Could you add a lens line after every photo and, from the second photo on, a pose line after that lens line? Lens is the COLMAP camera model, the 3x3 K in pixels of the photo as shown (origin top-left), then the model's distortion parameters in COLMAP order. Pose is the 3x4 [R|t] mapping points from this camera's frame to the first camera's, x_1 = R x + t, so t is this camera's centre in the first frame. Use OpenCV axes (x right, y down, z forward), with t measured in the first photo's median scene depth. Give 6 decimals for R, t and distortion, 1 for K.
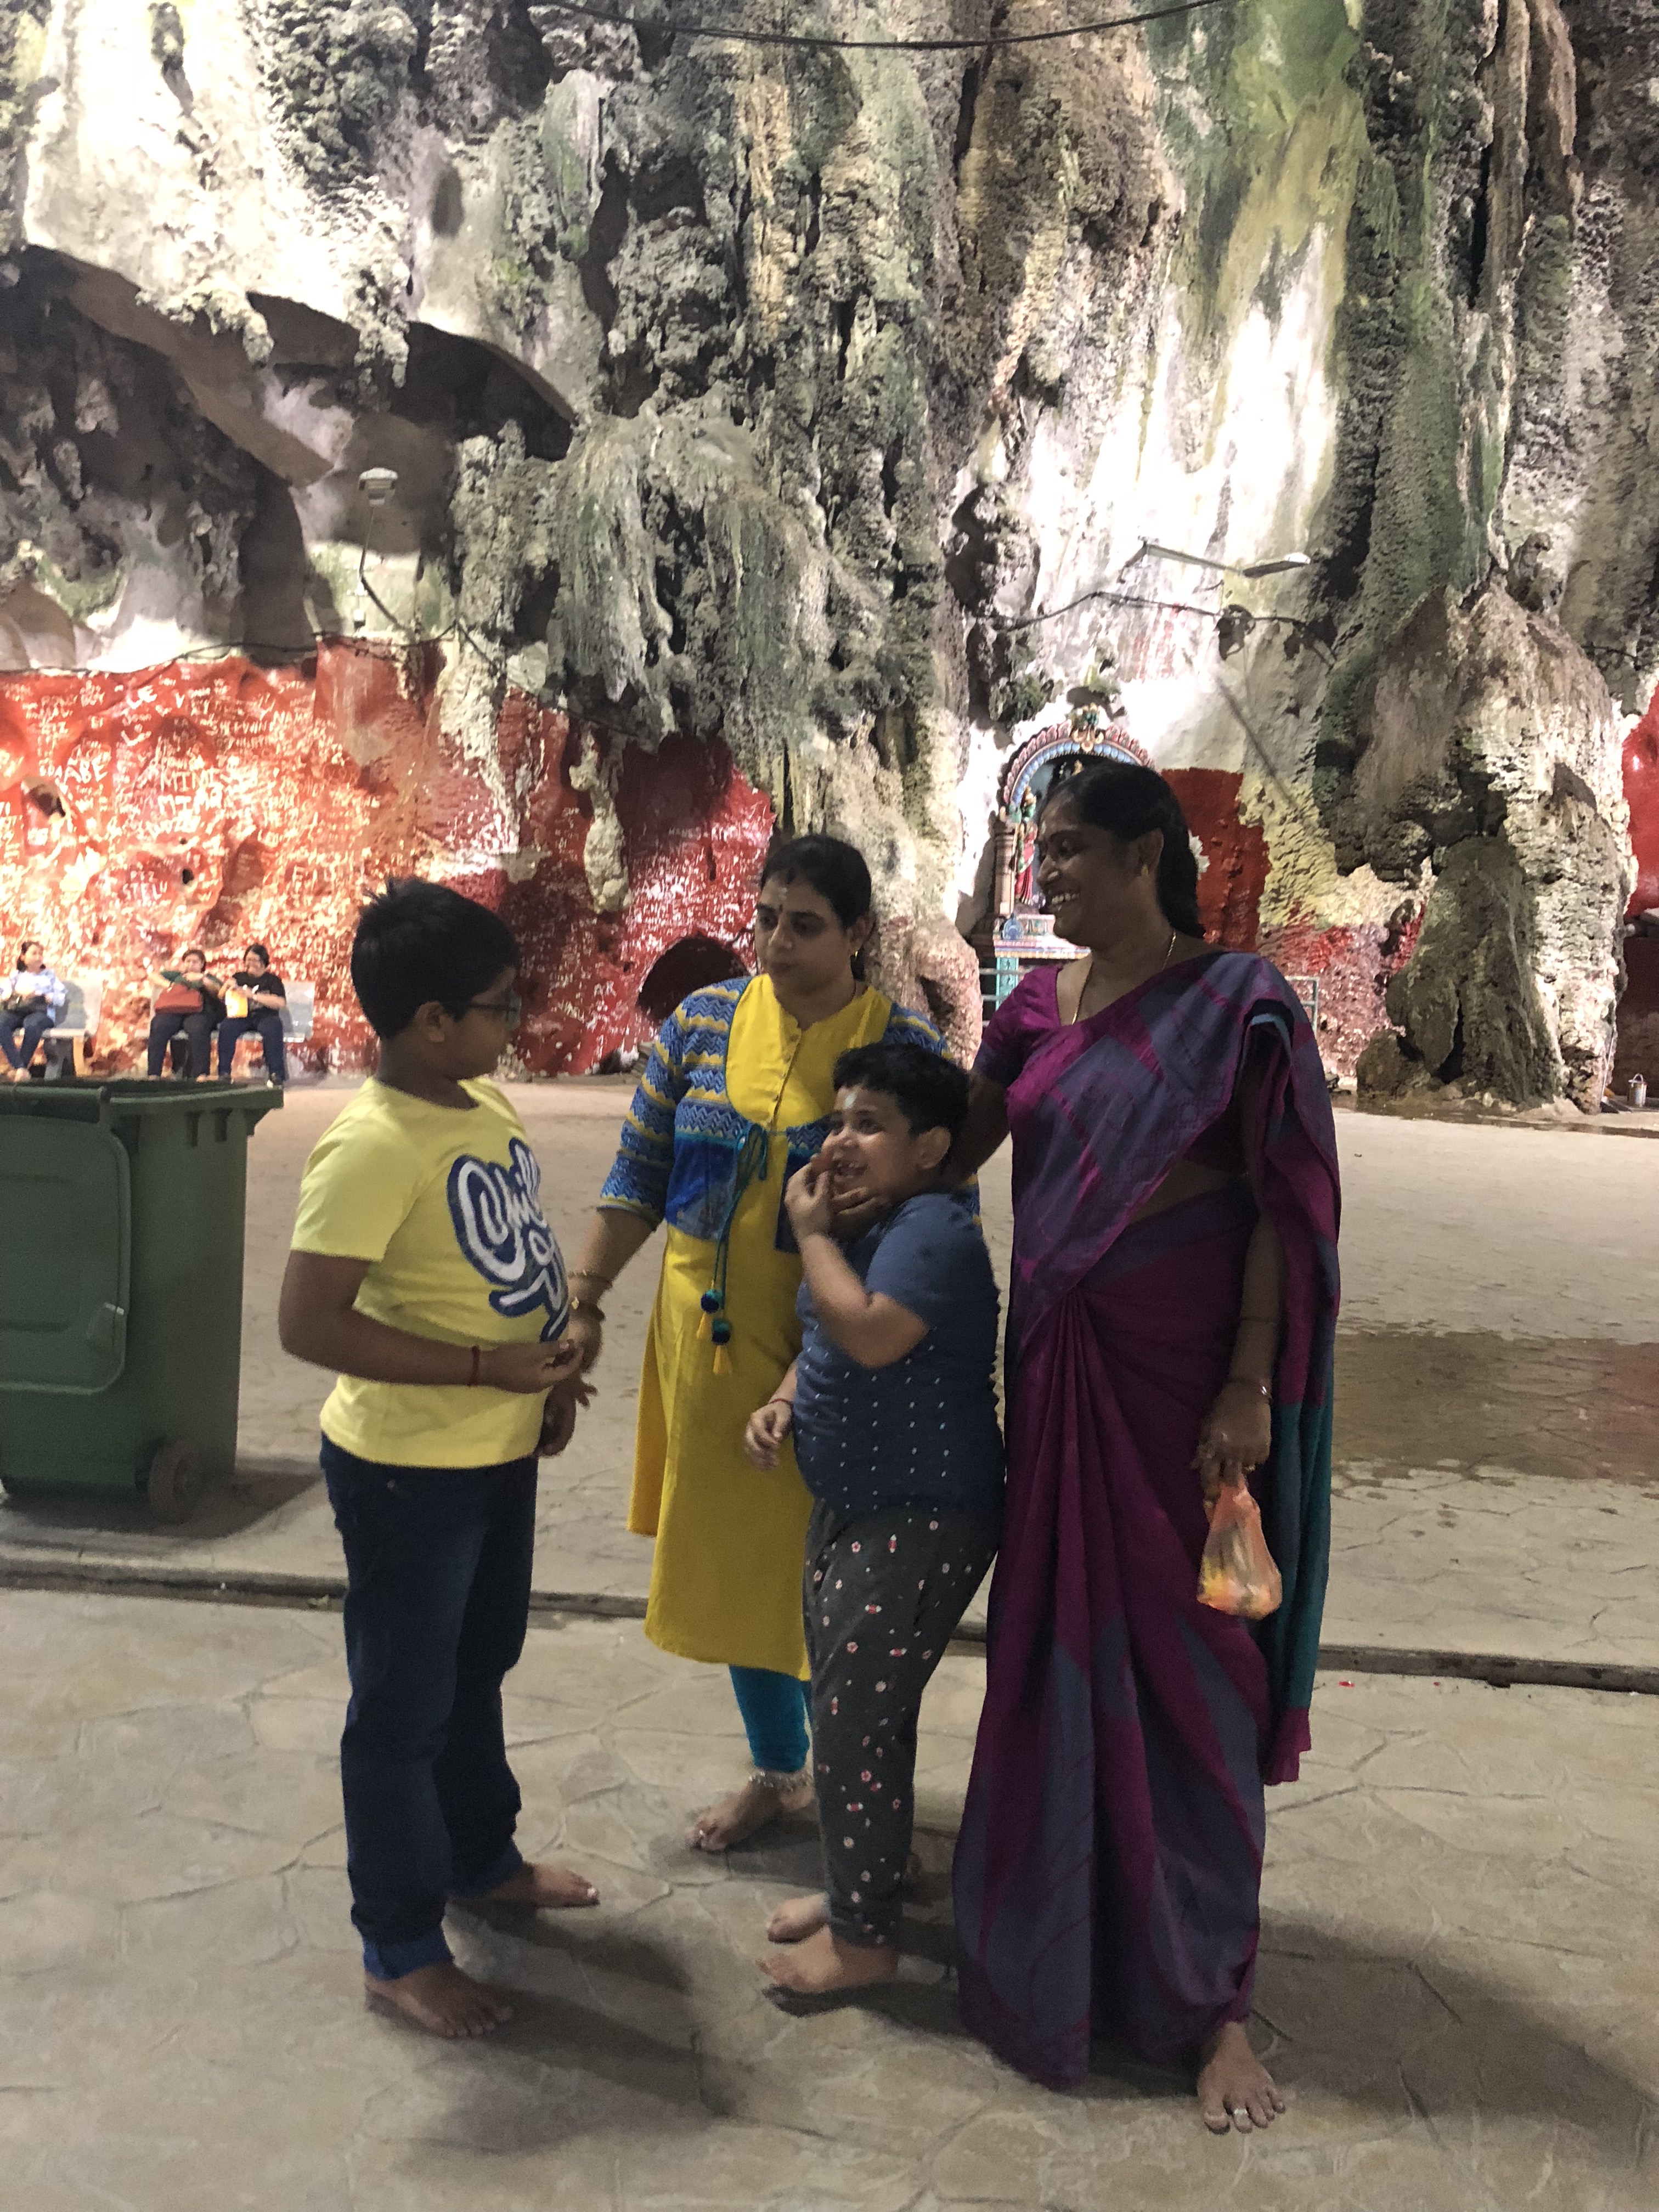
lens RADIAL K [[1833.0, 0, 815.6], [0, 1833.0, 1119.8], [0, 0, 1]] dist [0.009645, 0.000011]
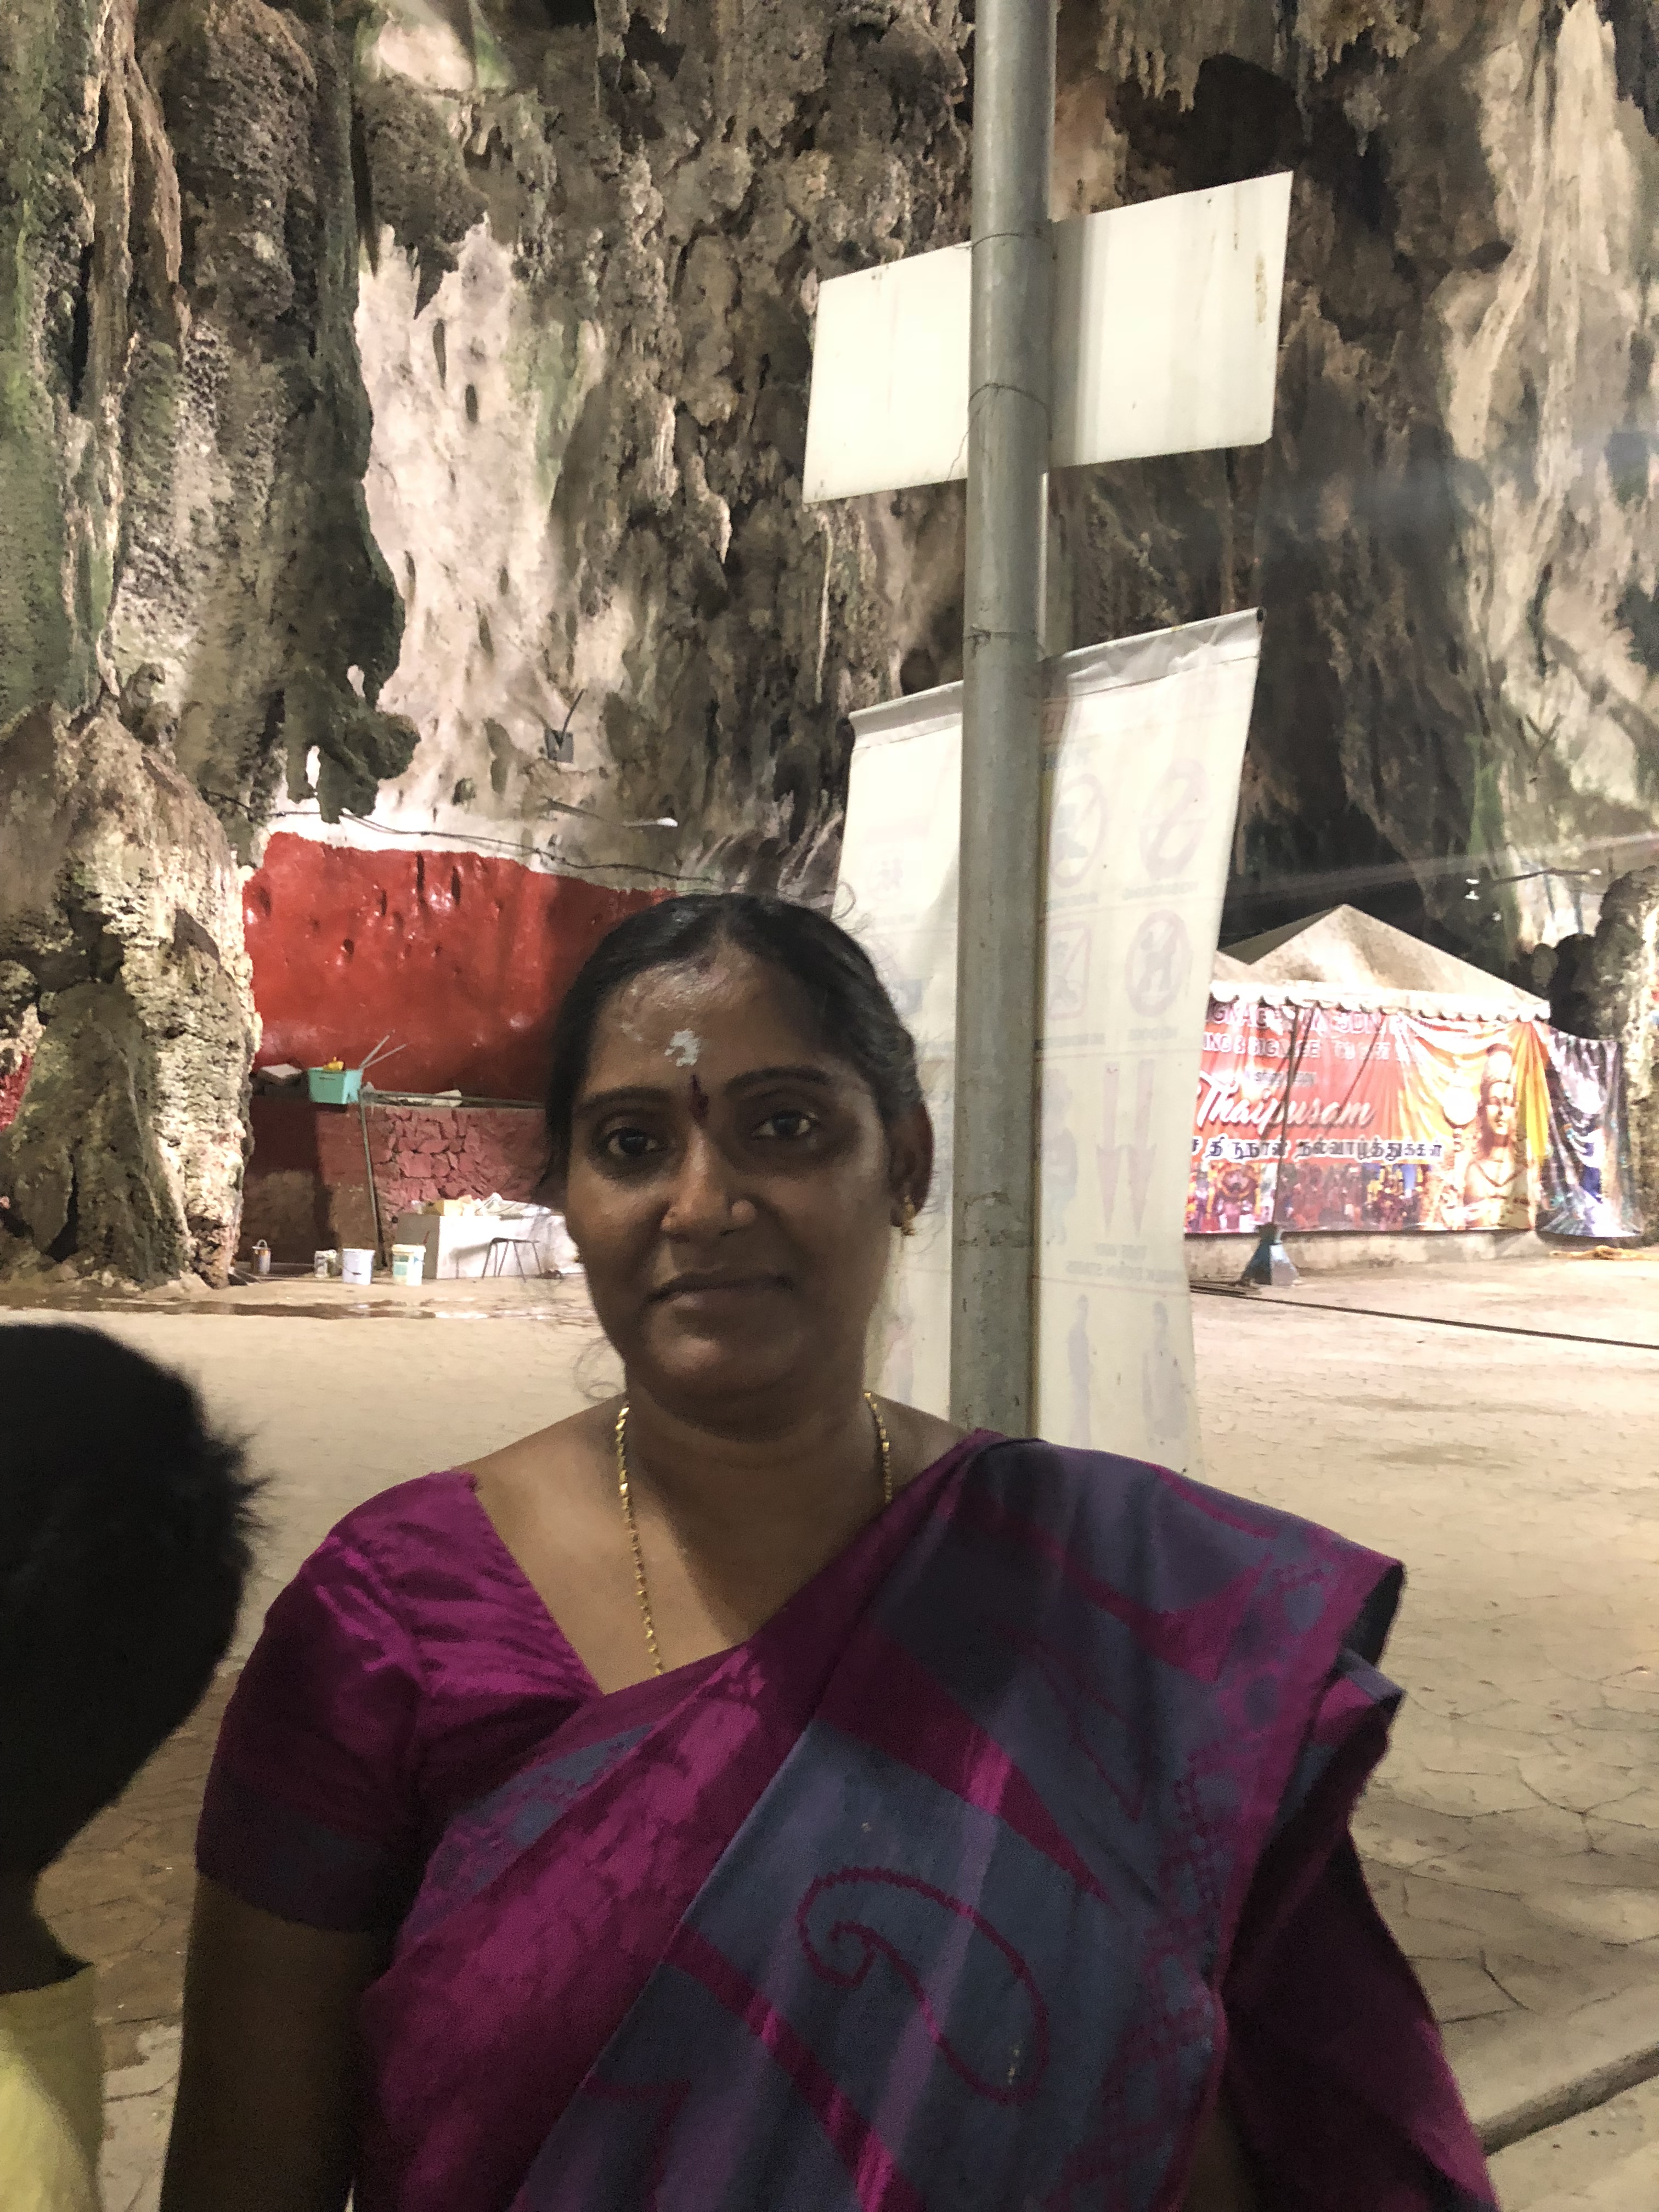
lens RADIAL K [[1817.0, 0, 807.5], [0, 1817.0, 1076.9], [0, 0, 1]] dist [0.006770, -0.002544]
pose [[0.742949, 0.020572, 0.669032, 0.029036], [0.047247, 0.995423, -0.083075, -0.019214], [-0.667679, 0.093330, 0.738576, 0.120171]]
